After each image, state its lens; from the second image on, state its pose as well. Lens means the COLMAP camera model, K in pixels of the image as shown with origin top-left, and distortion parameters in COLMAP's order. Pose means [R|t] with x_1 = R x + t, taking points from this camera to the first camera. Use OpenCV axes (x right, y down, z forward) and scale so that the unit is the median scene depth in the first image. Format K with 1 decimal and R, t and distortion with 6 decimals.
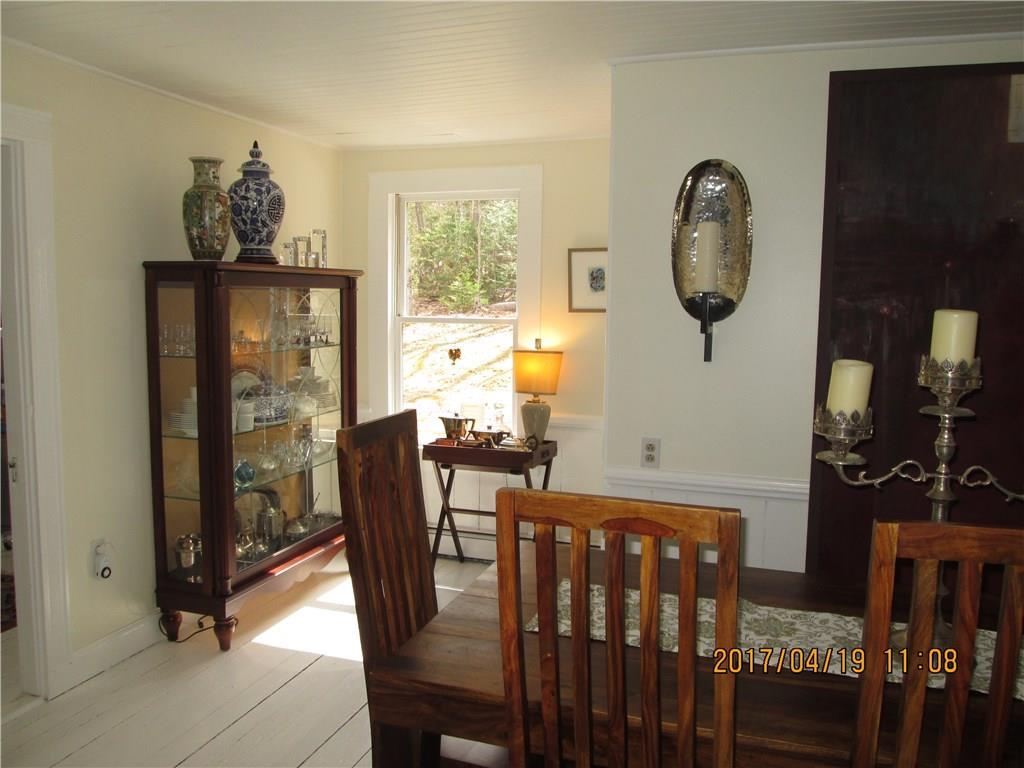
lens RADIAL K [[854.8, 0, 512.8], [0, 854.8, 383.0], [0, 0, 1]] dist [-0.012216, -0.004024]
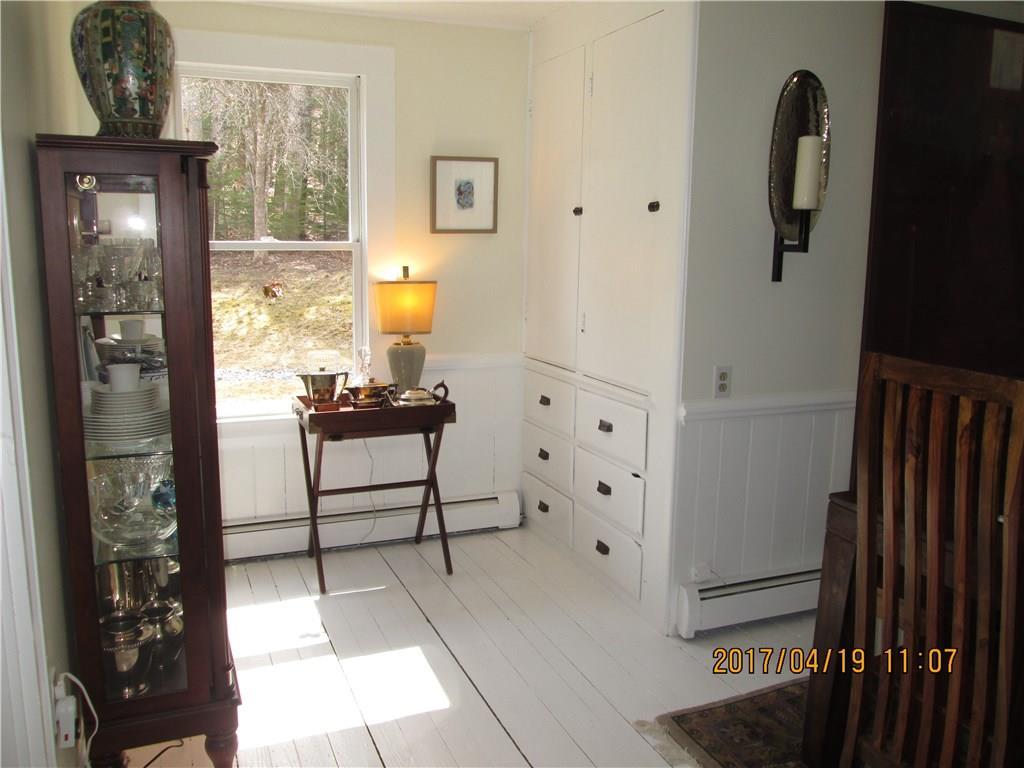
lens RADIAL K [[854.8, 0, 512.0], [0, 854.8, 385.7], [0, 0, 1]] dist [-0.012216, -0.004024]
pose [[0.743511, -0.117944, 0.658241, -0.451247], [0.059496, 0.992087, 0.110558, -0.022954], [-0.666072, -0.043038, 0.744645, 0.321211]]
